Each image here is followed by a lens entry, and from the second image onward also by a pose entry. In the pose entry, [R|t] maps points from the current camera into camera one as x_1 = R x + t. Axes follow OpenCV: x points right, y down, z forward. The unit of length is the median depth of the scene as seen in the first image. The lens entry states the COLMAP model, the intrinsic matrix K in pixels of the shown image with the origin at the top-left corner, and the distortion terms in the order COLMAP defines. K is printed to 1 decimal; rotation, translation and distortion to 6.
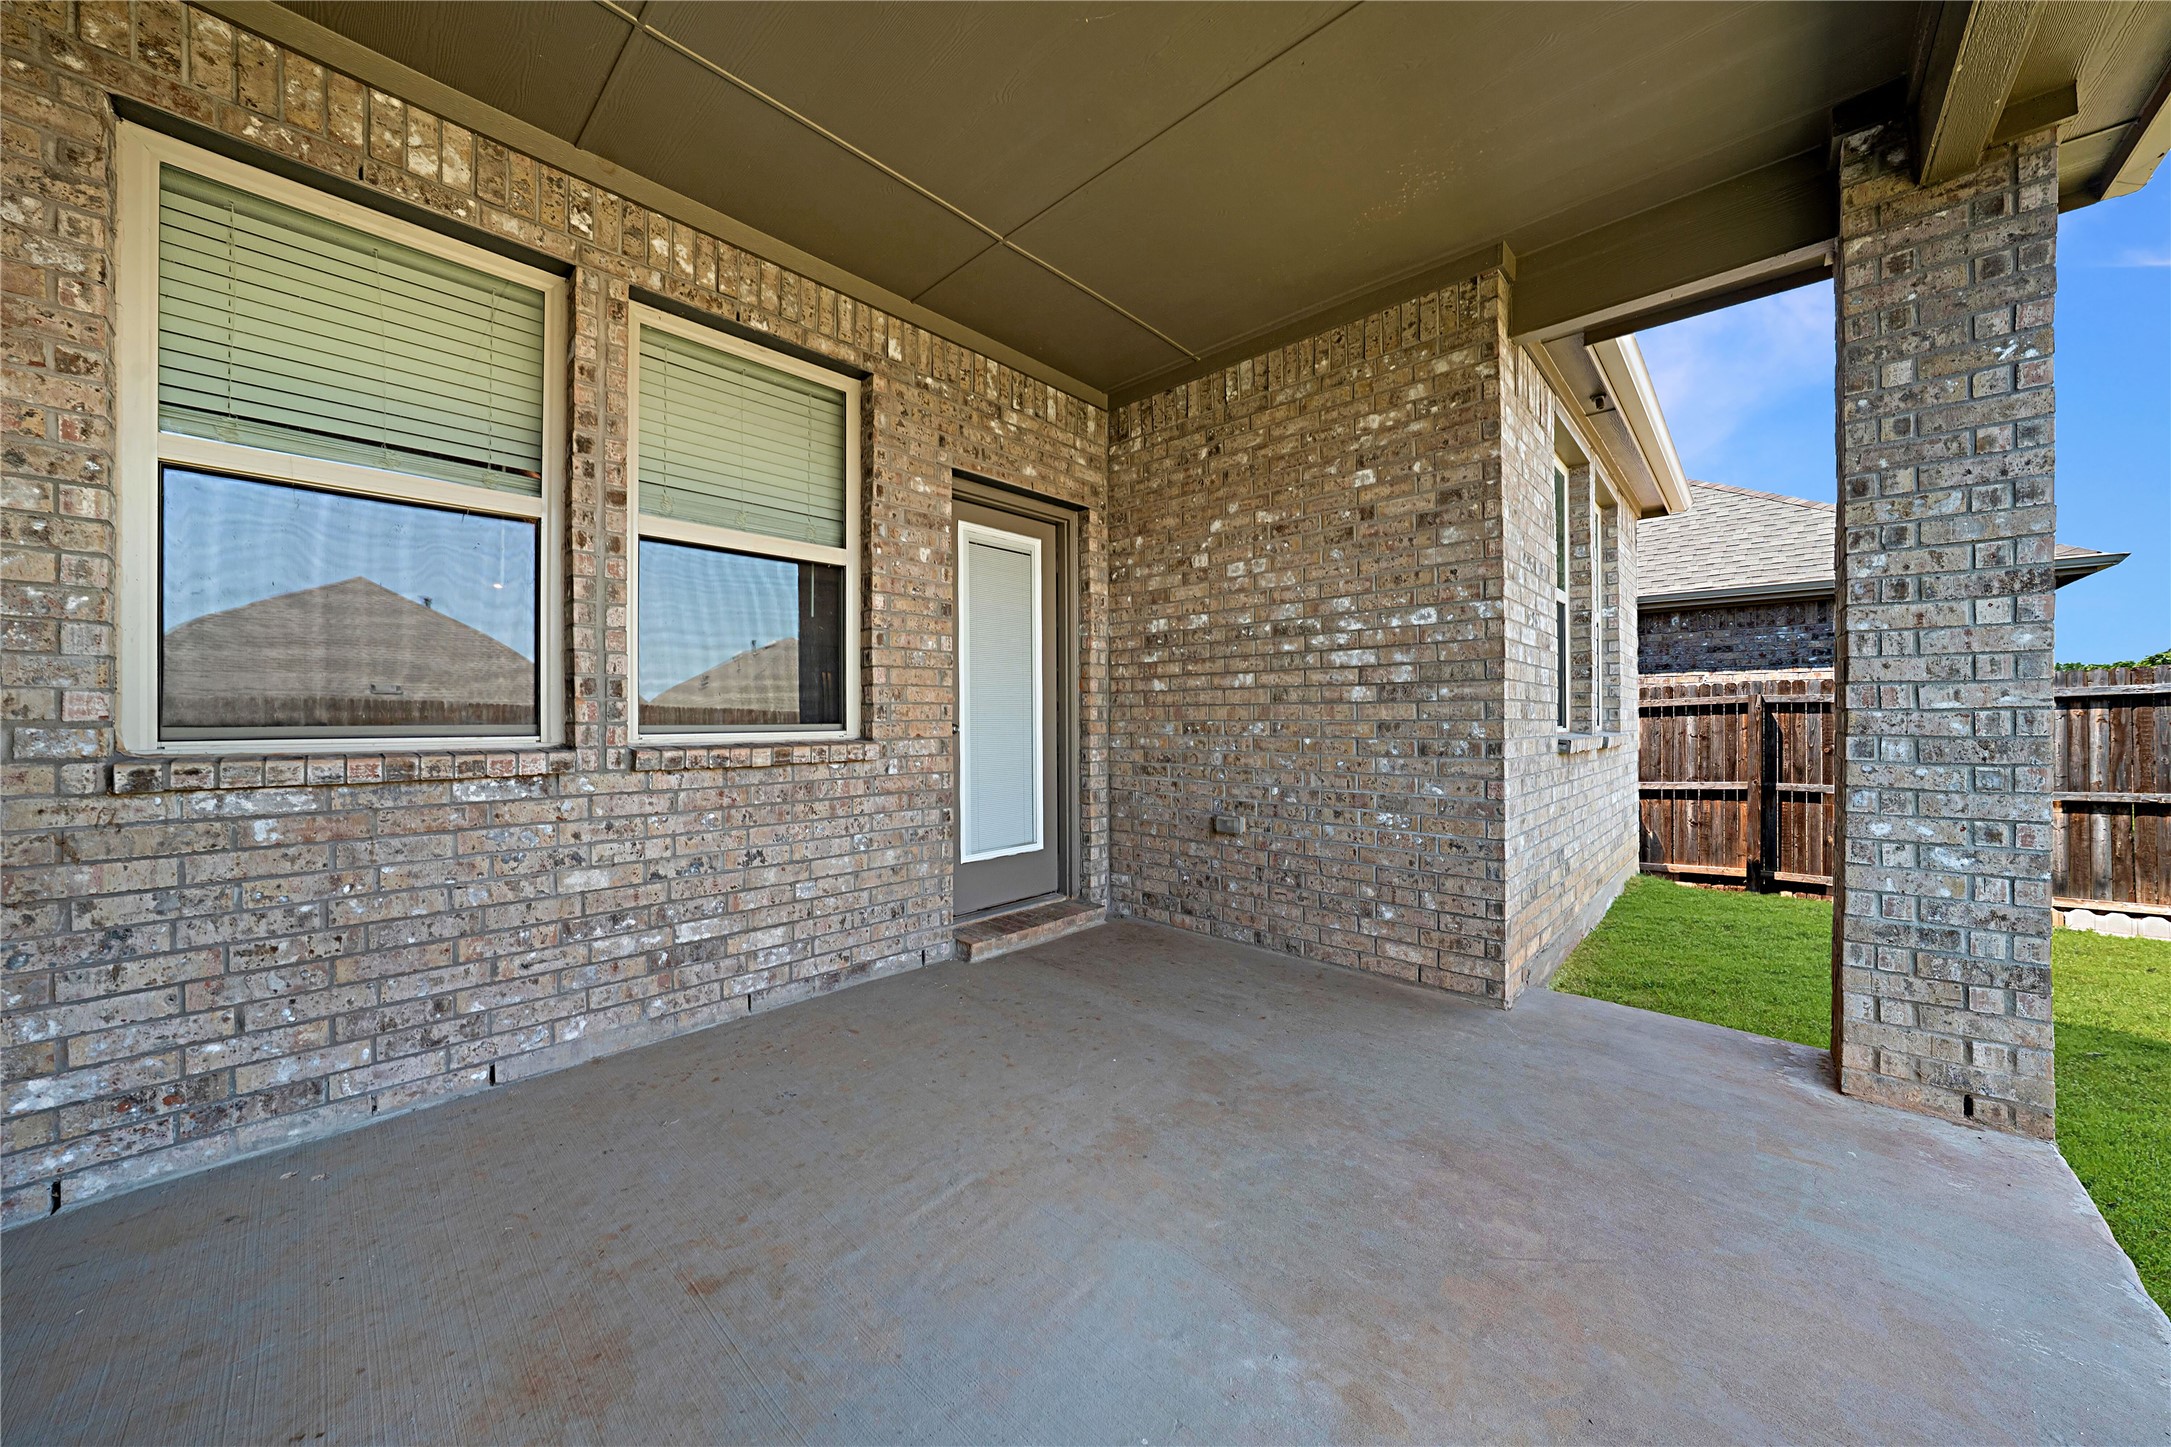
lens RADIAL K [[758.1, 0, 1100.2], [0, 758.1, 723.2], [0, 0, 1]] dist [-0.021860, 0.002510]
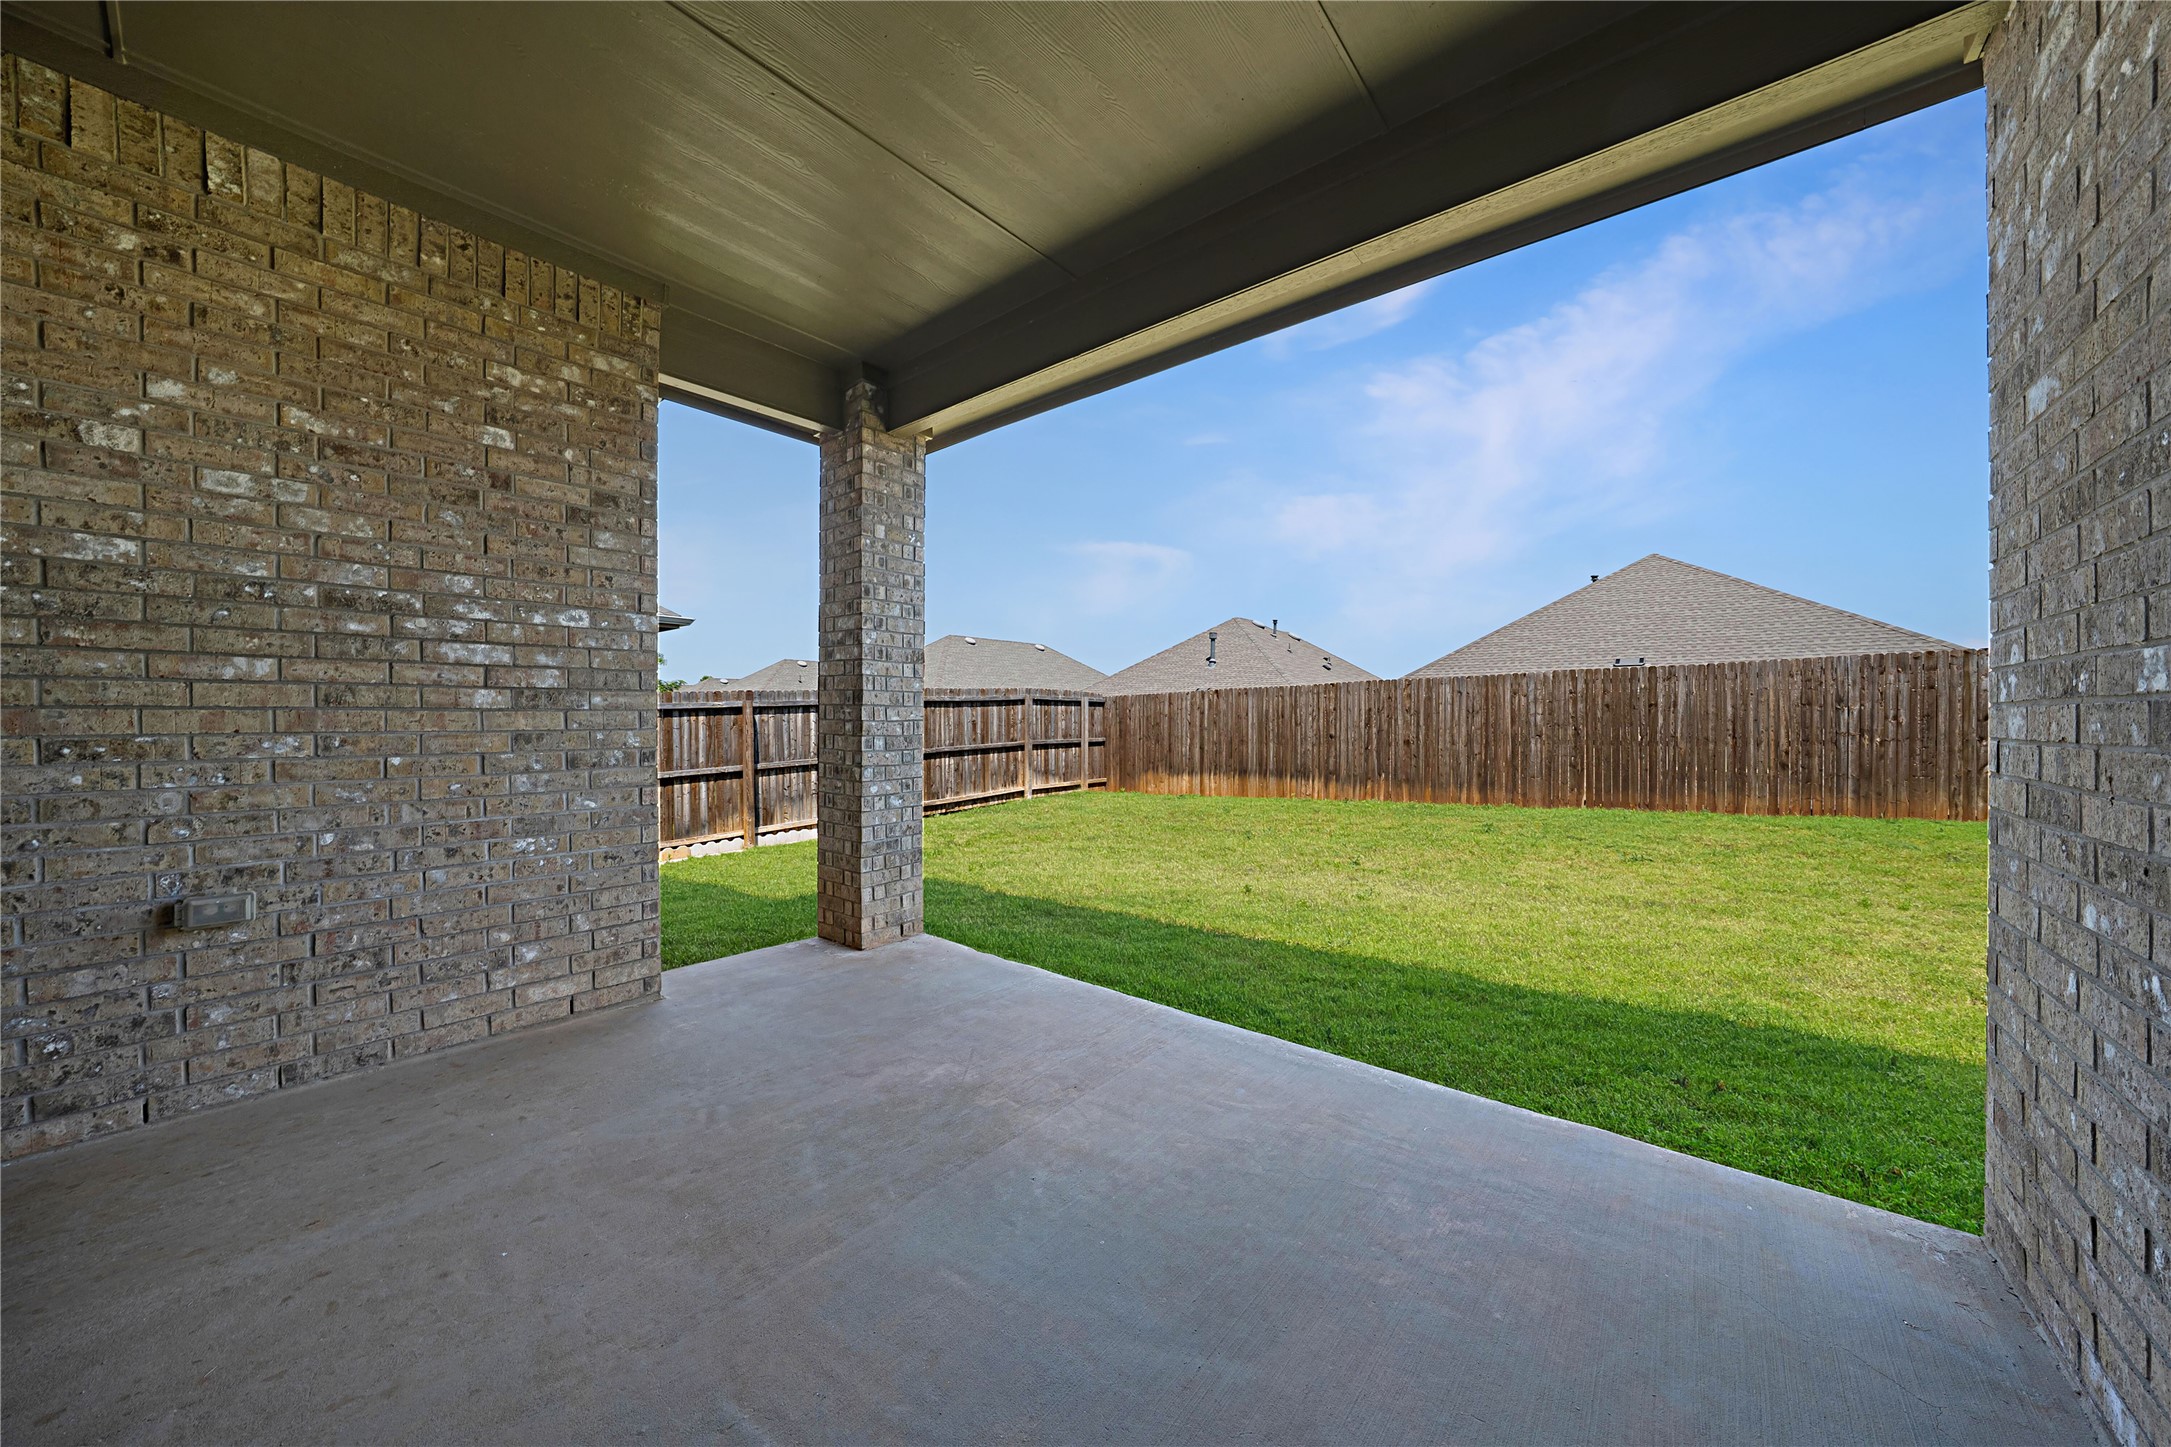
lens RADIAL K [[758.1, 0, 1083.2], [0, 758.1, 722.9], [0, 0, 1]] dist [-0.021860, 0.002510]
pose [[-0.056570, -0.005098, 0.998386, -0.511558], [0.005244, 0.999972, 0.005403, -0.014062], [-0.998385, 0.005541, -0.056541, 0.414524]]
